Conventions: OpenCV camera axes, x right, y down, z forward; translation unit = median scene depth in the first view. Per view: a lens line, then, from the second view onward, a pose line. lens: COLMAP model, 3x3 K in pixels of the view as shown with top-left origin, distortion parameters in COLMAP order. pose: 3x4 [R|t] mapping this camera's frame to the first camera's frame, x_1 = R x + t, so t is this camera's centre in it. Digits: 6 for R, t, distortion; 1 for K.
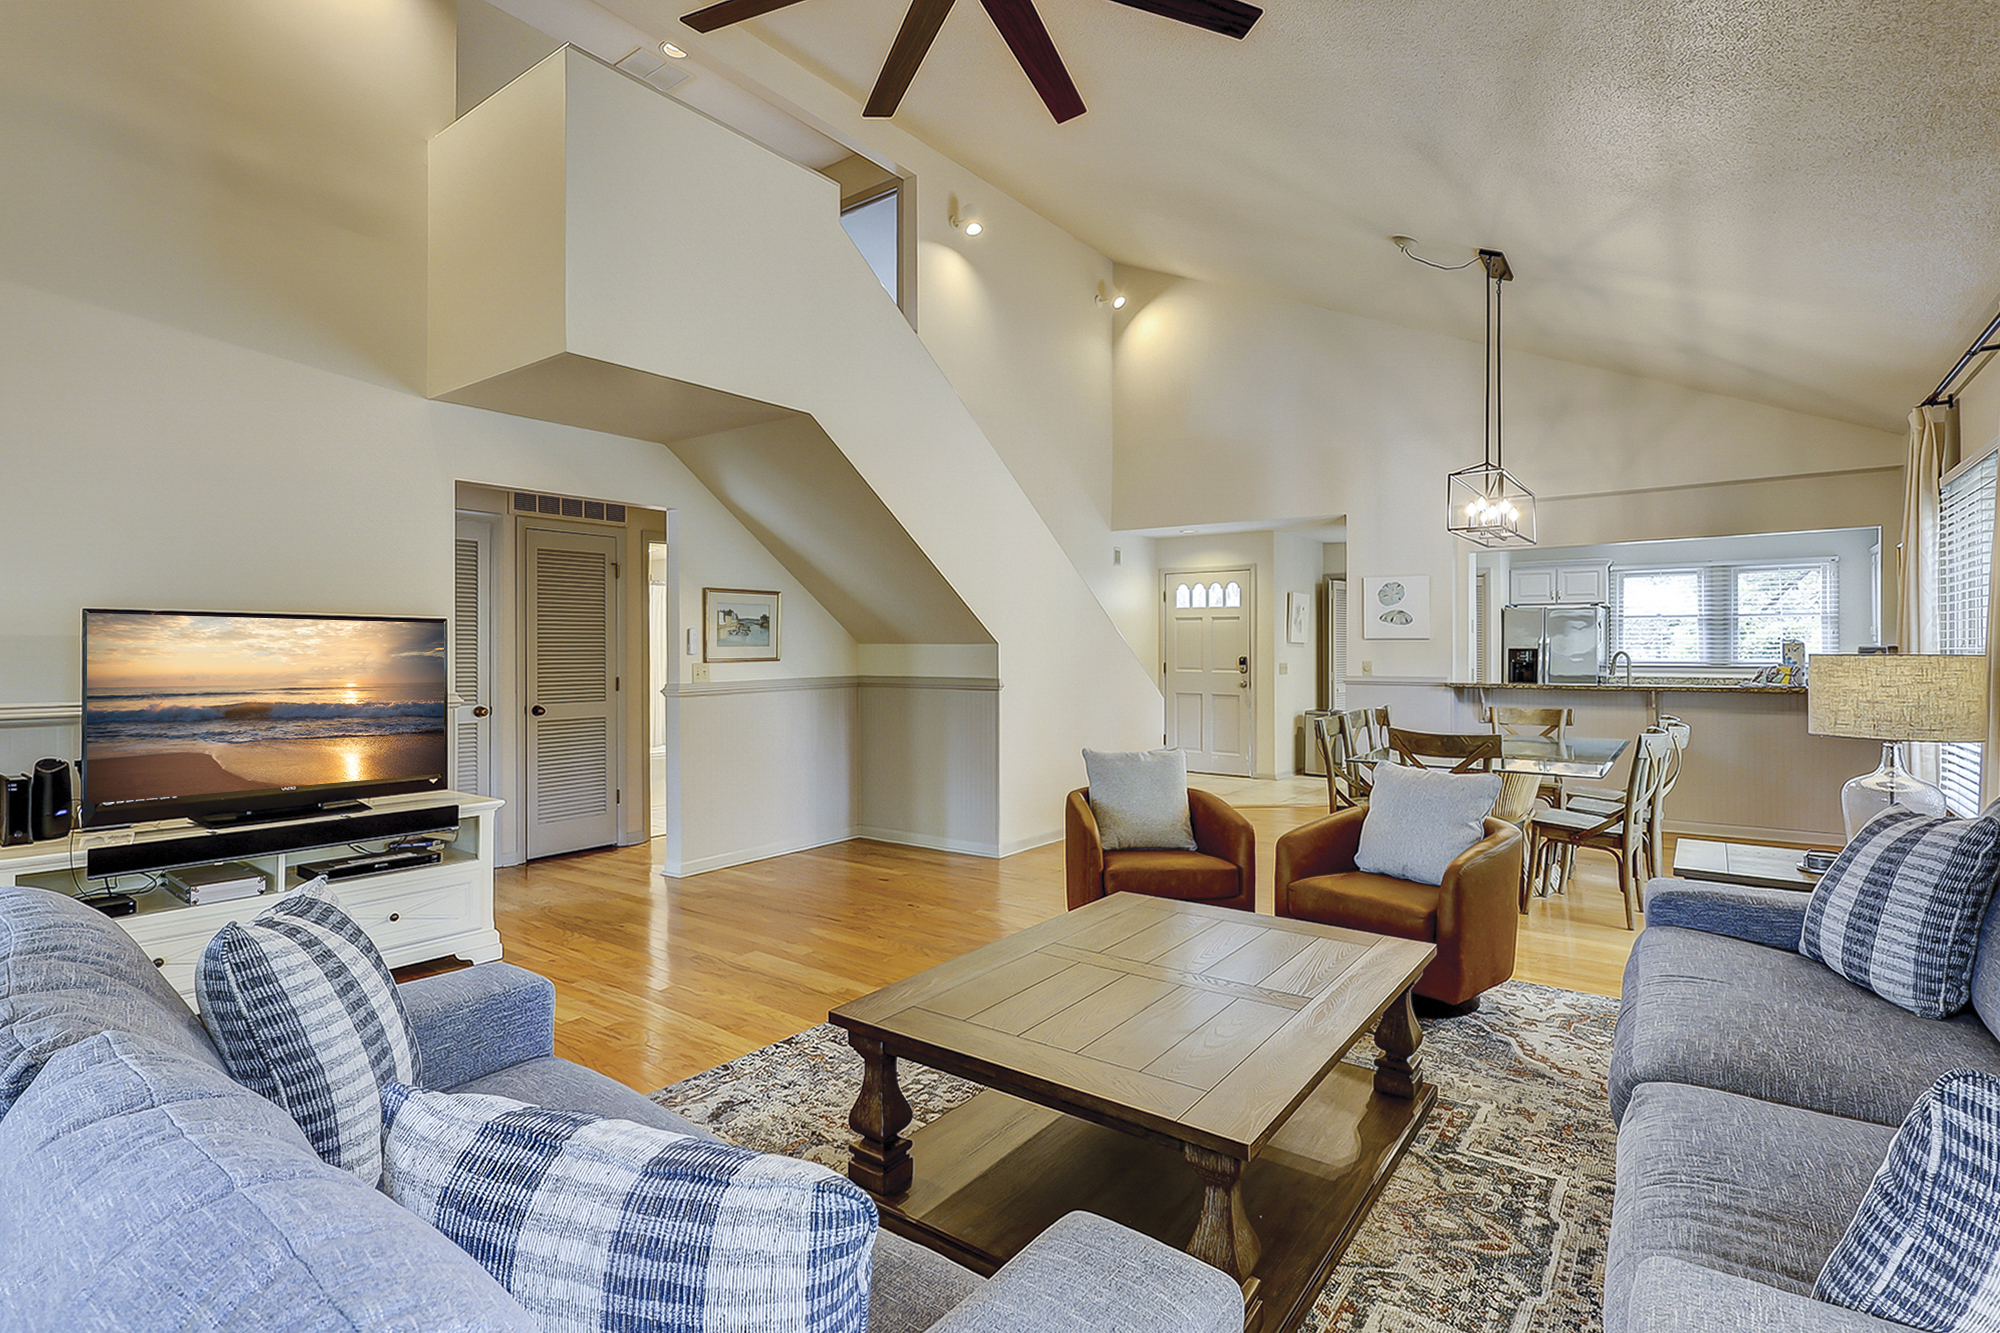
lens RADIAL K [[979.6, 0, 1001.7], [0, 979.6, 660.1], [0, 0, 1]] dist [0.001148, -0.010397]
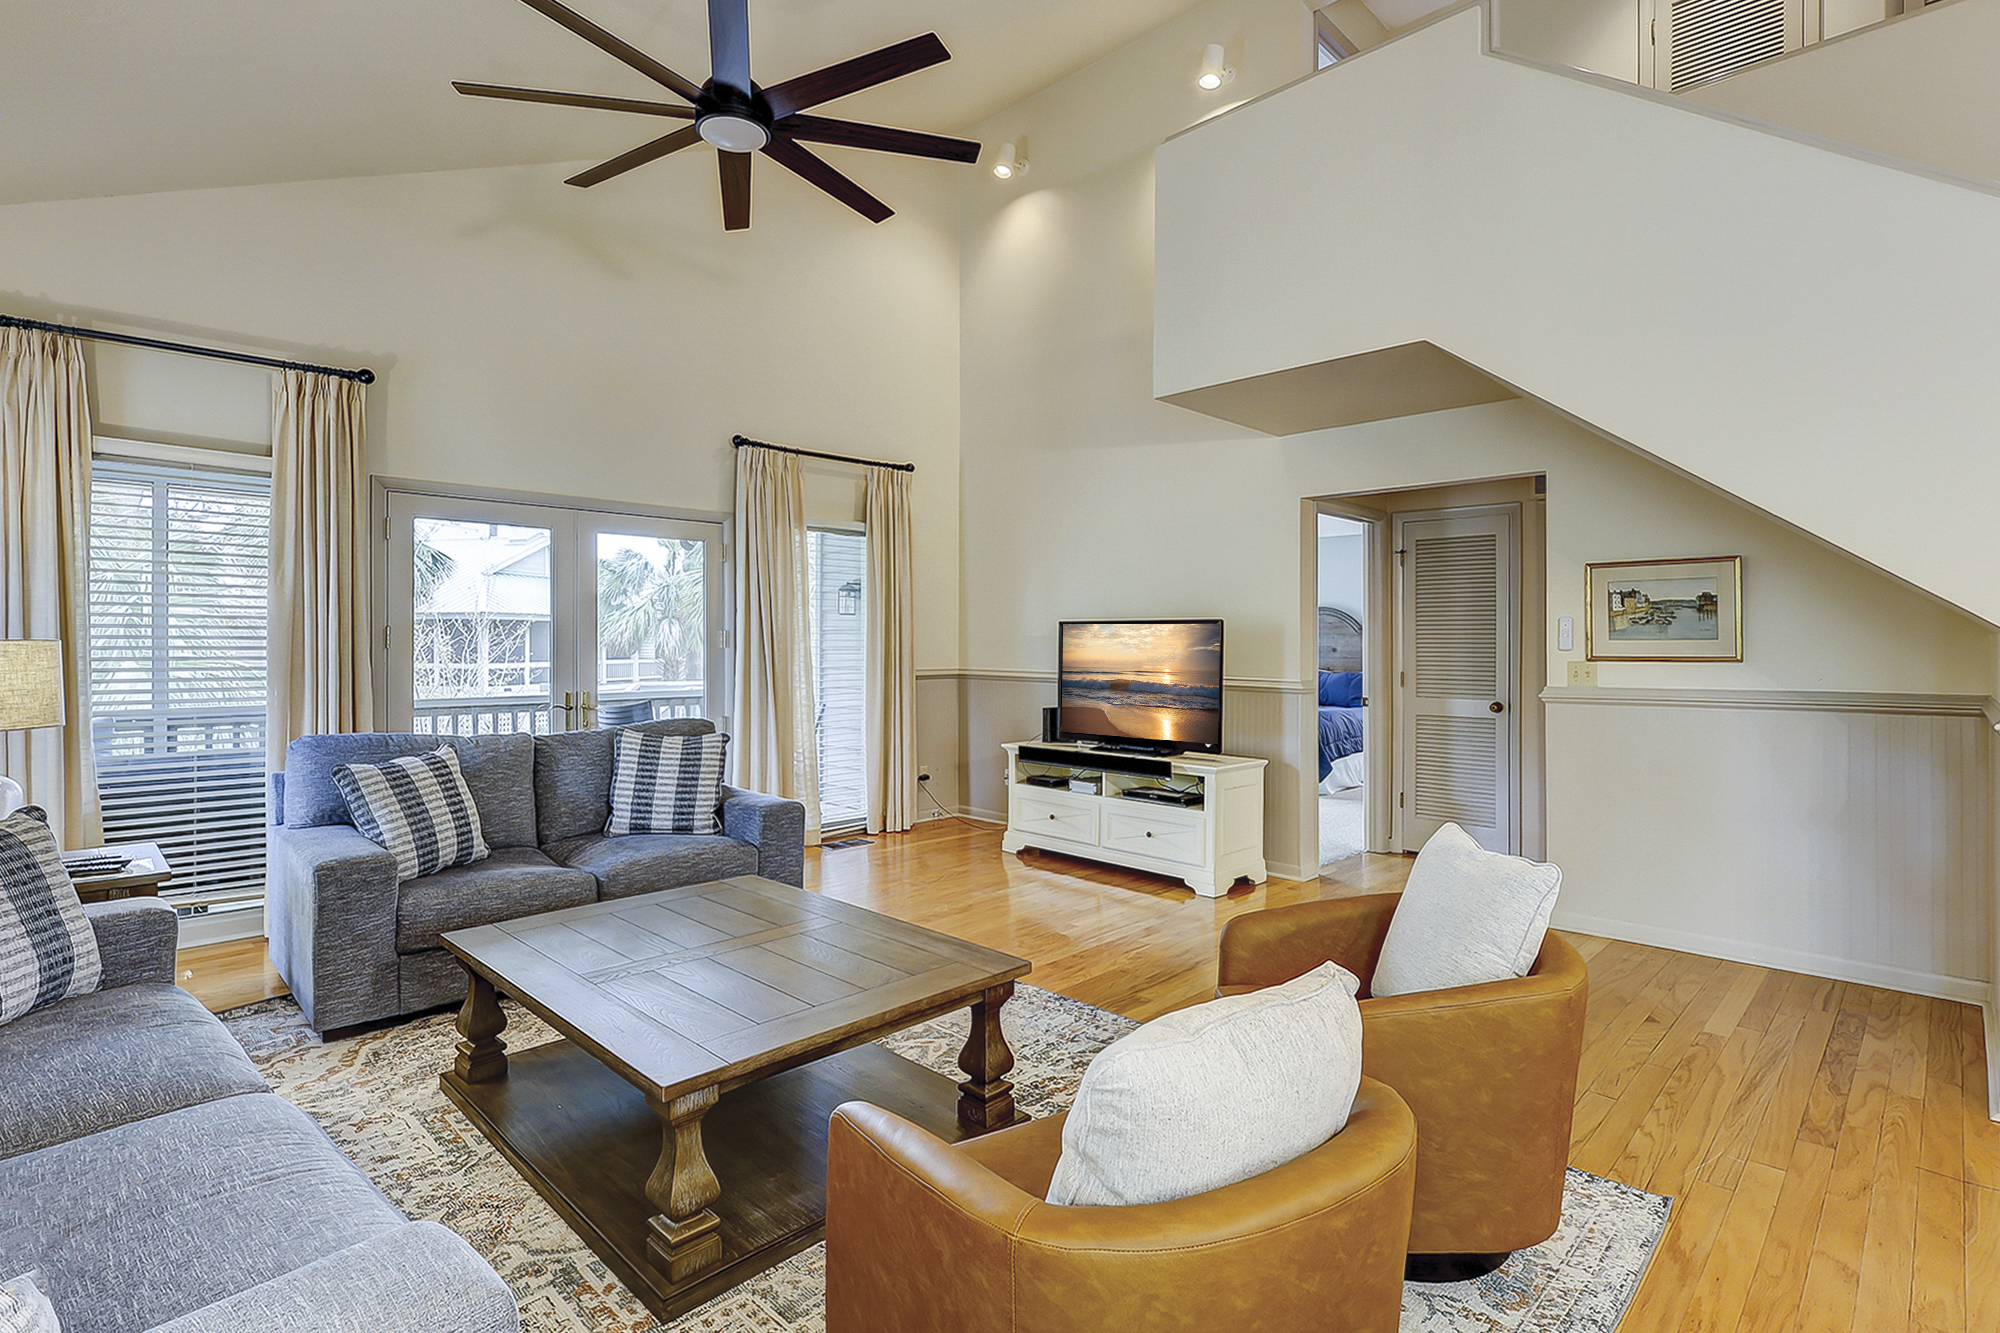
lens RADIAL K [[1014.1, 0, 964.9], [0, 1014.1, 638.0], [0, 0, 1]] dist [-0.001395, 0.000151]
pose [[-0.121715, -0.005026, -0.992552, 0.649770], [-0.008859, 0.999953, -0.003977, -0.009959], [0.992526, 0.008309, -0.121754, 0.729743]]
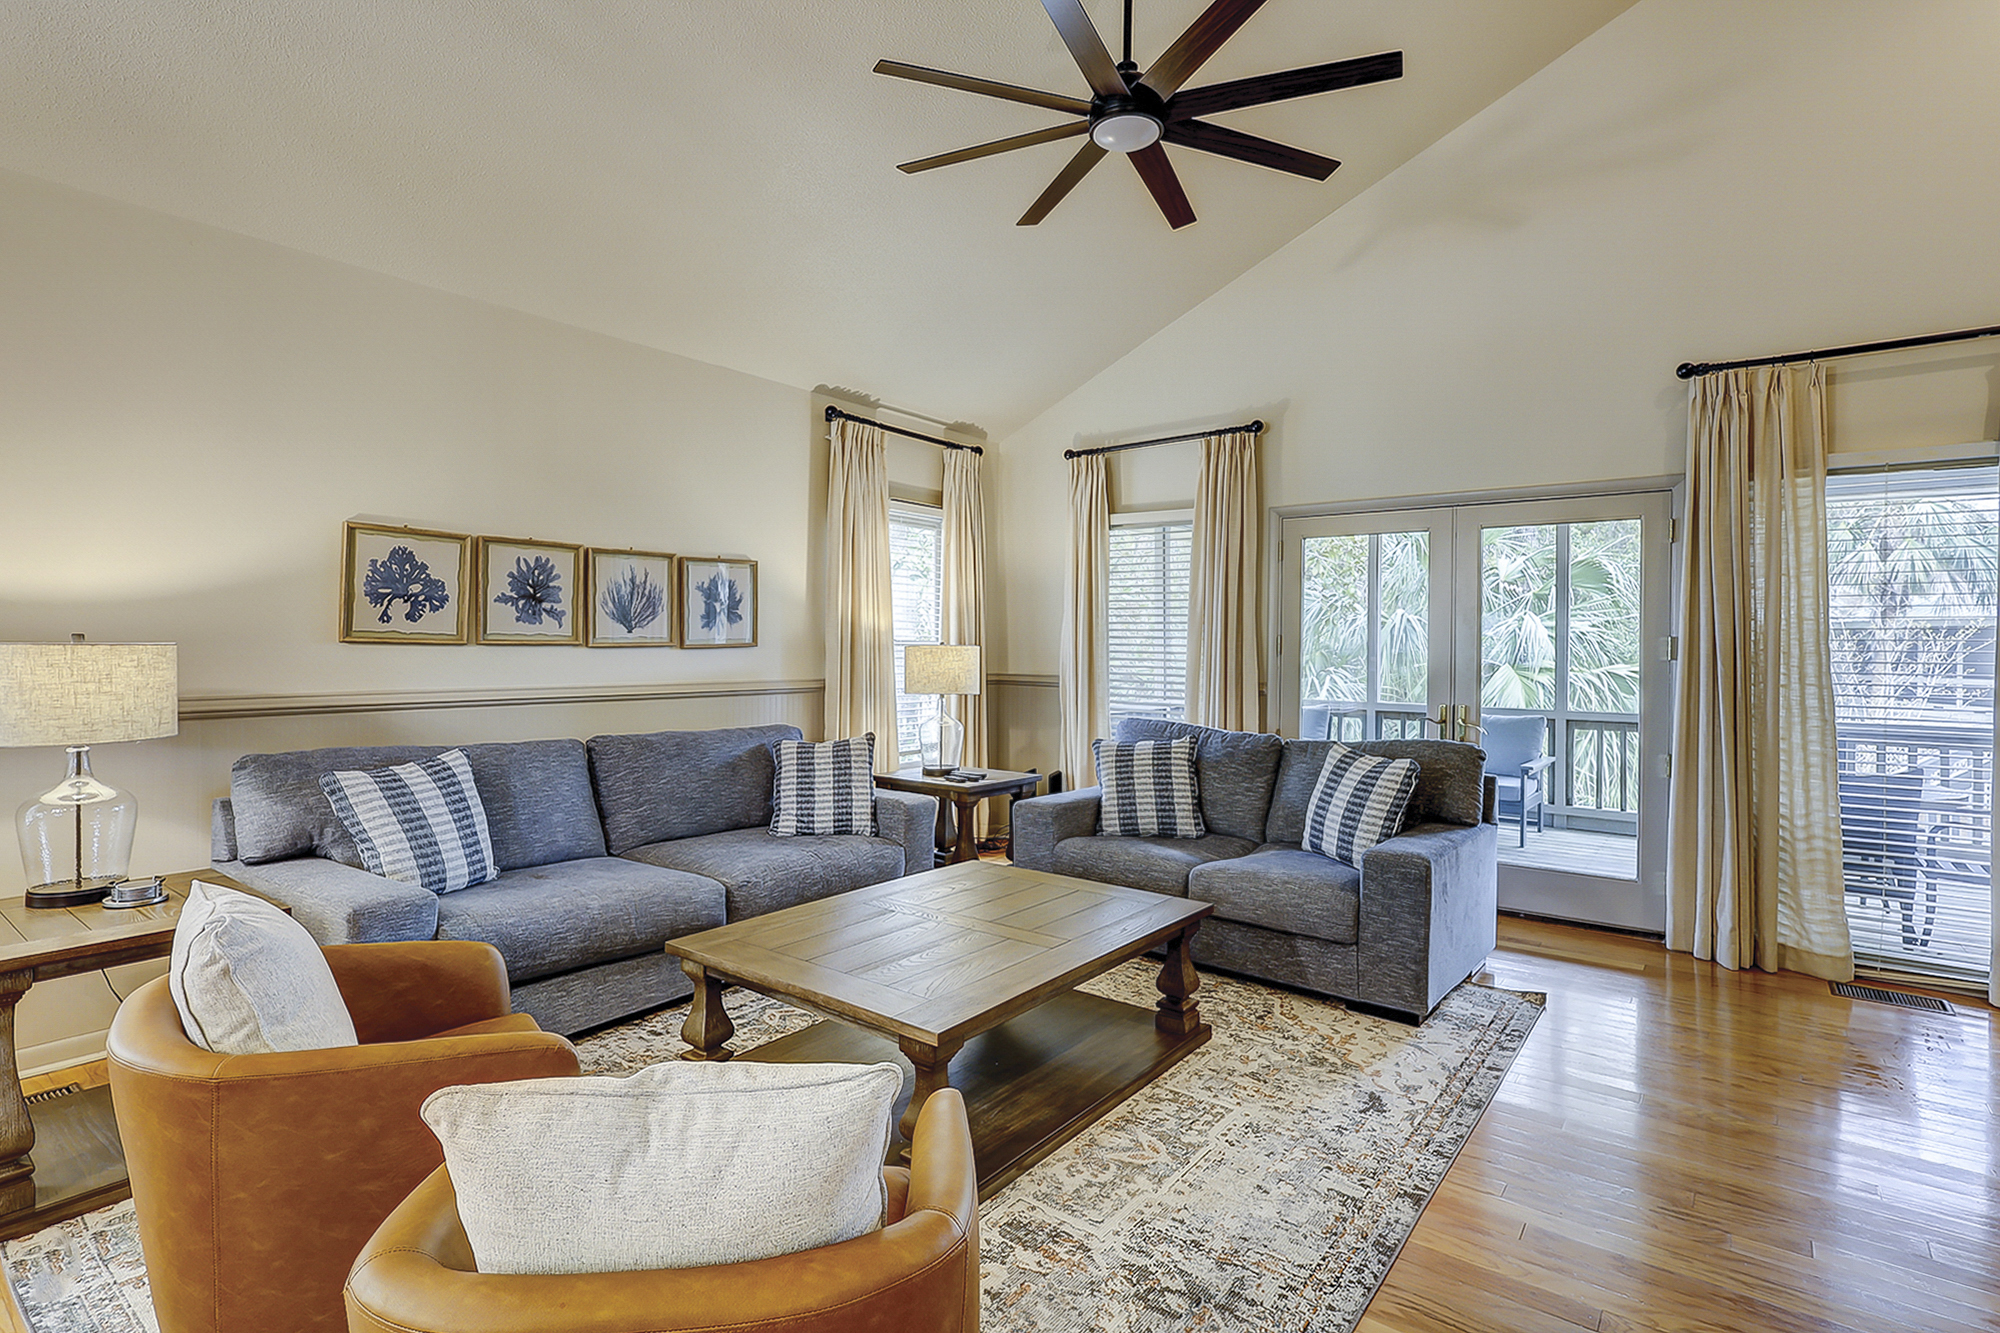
lens RADIAL K [[970.2, 0, 1020.4], [0, 970.2, 655.5], [0, 0, 1]] dist [0.010129, 0.000315]
pose [[-0.999865, -0.013091, -0.009959, 0.045052], [-0.013237, 0.999804, 0.014695, -0.010325], [0.009765, 0.014825, -0.999842, 1.145492]]
